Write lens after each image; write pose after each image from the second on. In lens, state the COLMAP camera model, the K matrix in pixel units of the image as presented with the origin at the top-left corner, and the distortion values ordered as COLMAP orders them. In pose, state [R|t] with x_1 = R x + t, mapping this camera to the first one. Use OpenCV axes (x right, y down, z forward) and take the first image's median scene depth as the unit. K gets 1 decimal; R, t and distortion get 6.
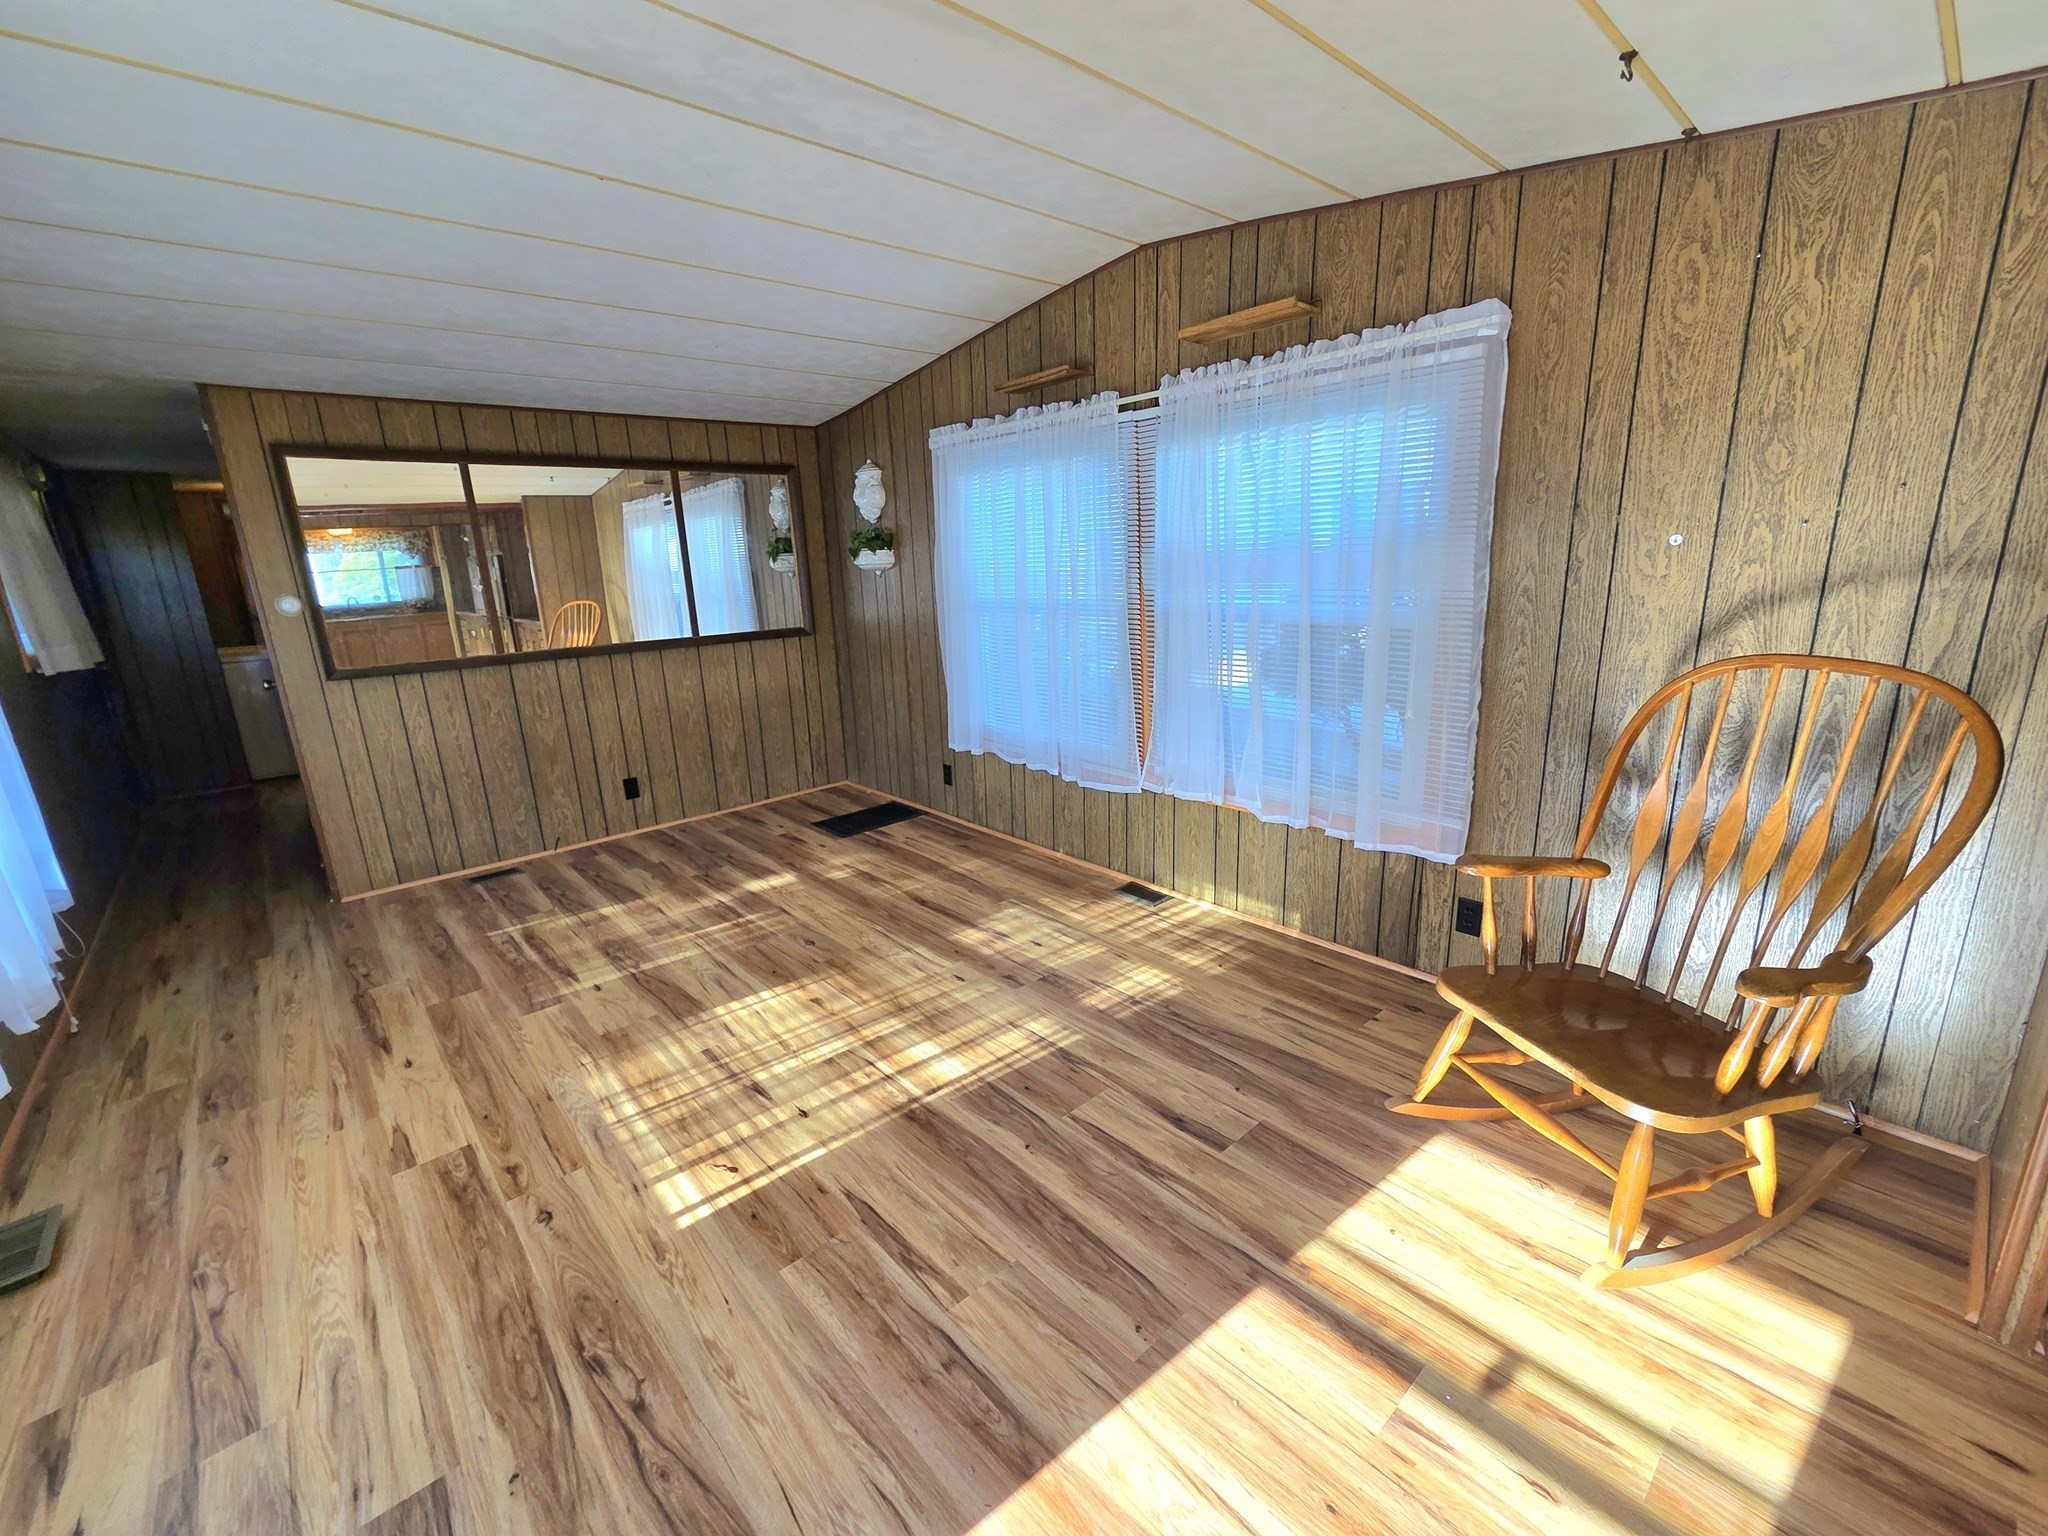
lens RADIAL K [[838.6, 0, 1014.2], [0, 838.6, 775.7], [0, 0, 1]] dist [-0.000110, -0.000524]
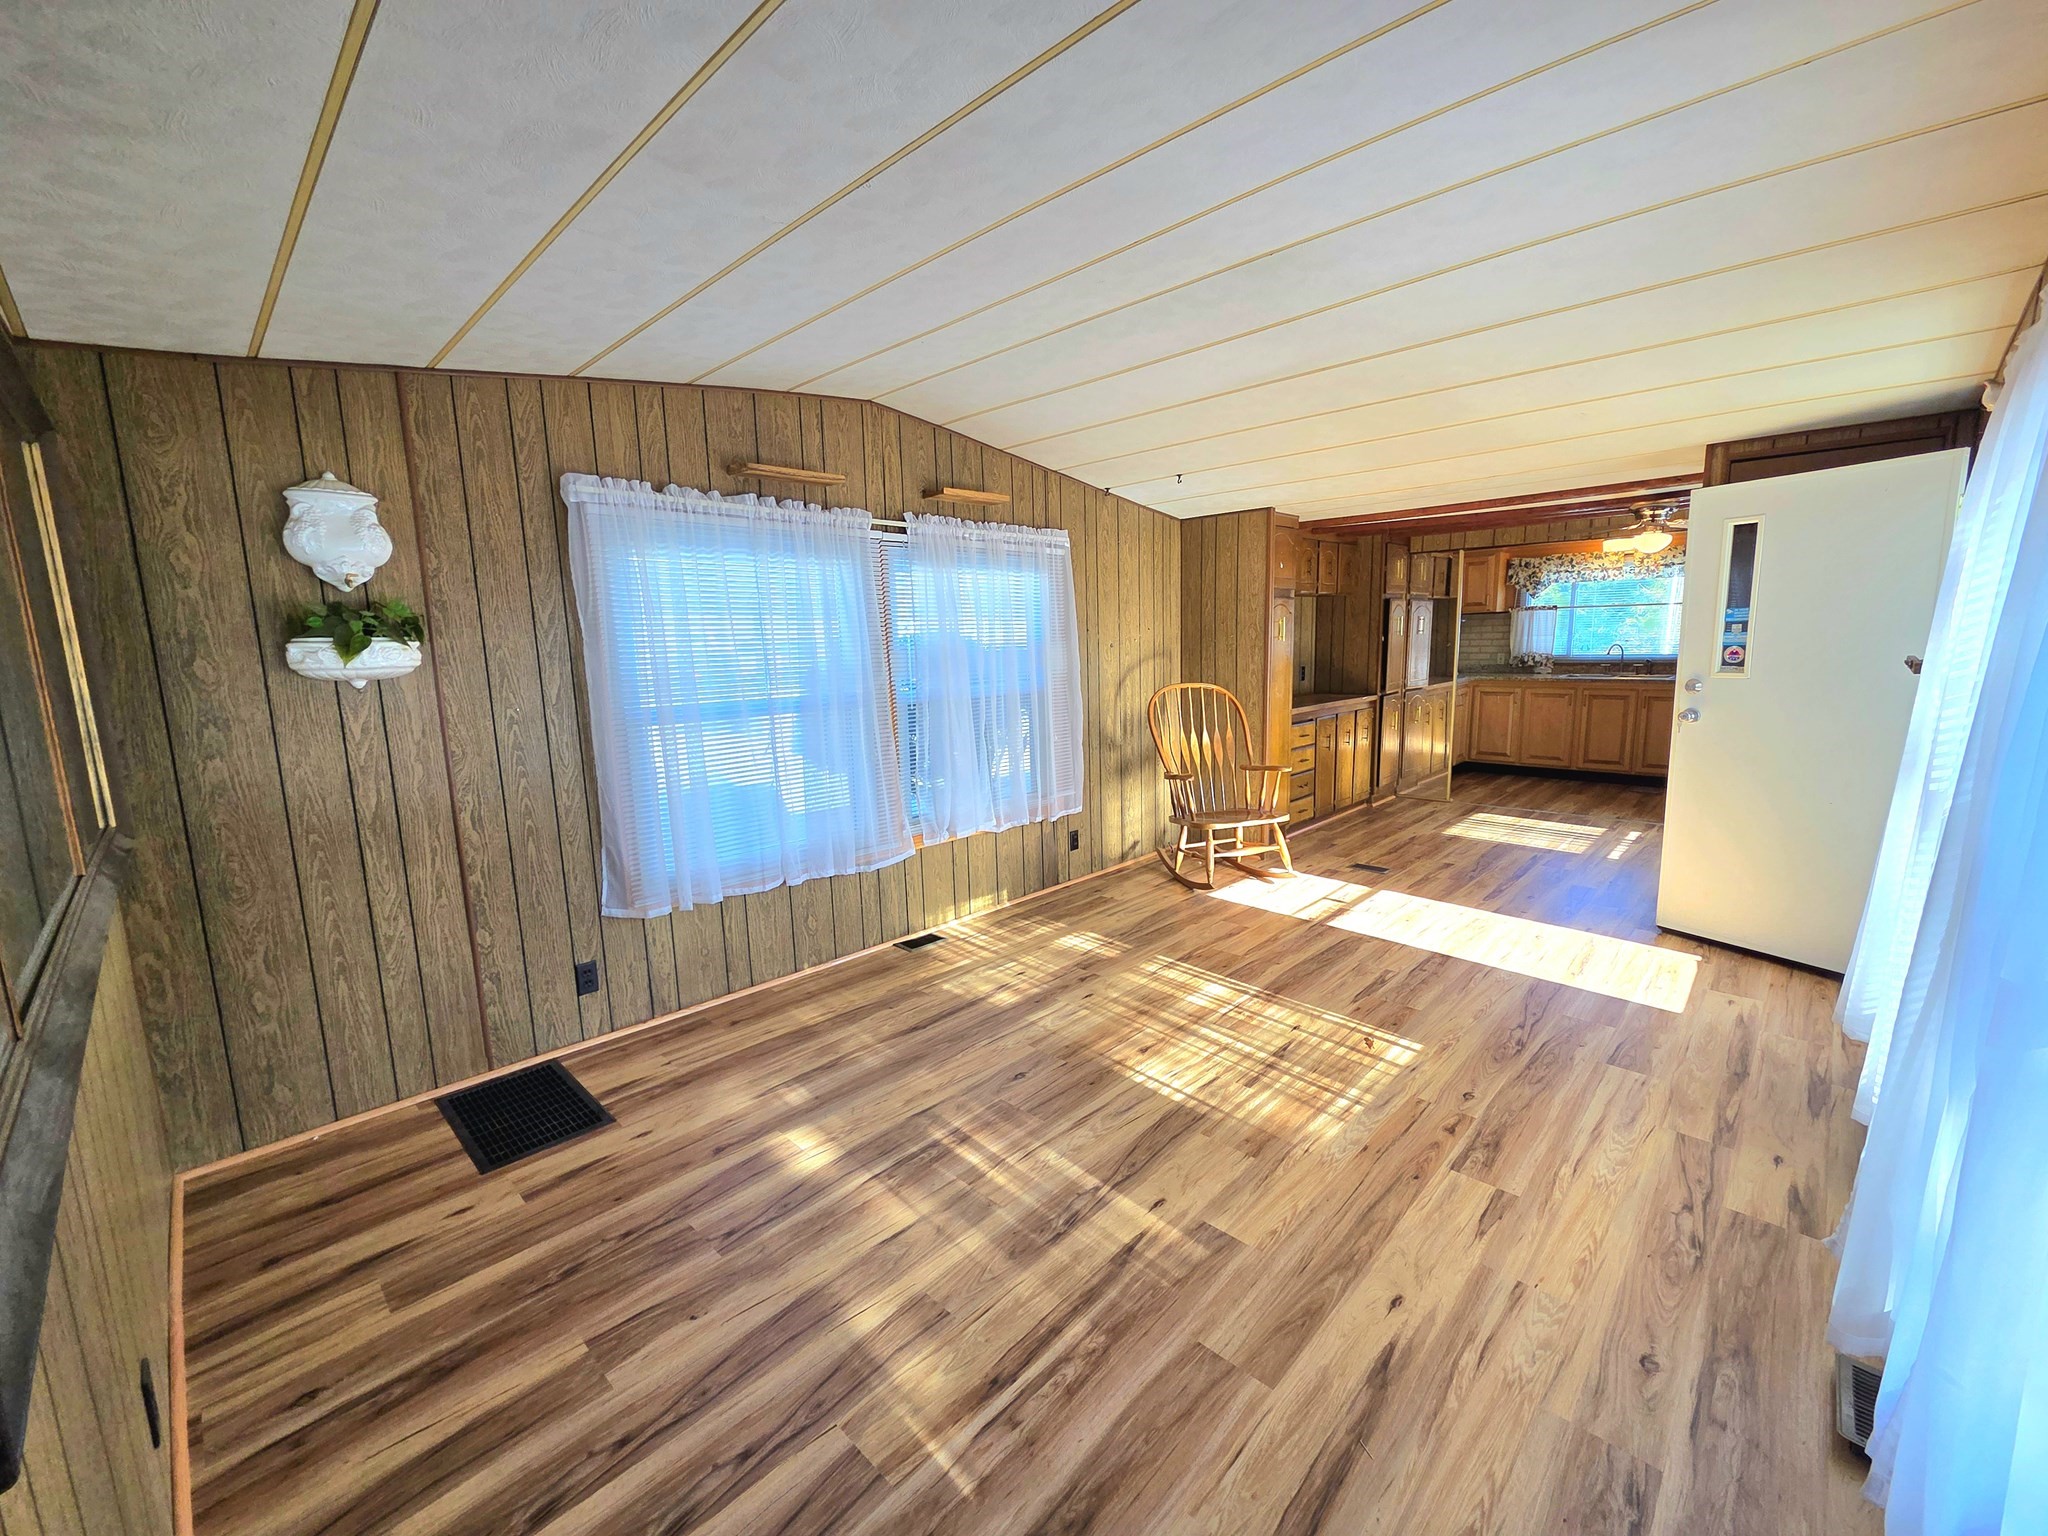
lens RADIAL K [[838.6, 0, 1015.1], [0, 838.6, 770.8], [0, 0, 1]] dist [-0.000110, -0.000524]
pose [[-0.068283, -0.114005, 0.991131, -1.185506], [0.278764, 0.951700, 0.128675, -0.236743], [-0.957929, 0.285078, -0.033204, 1.052734]]
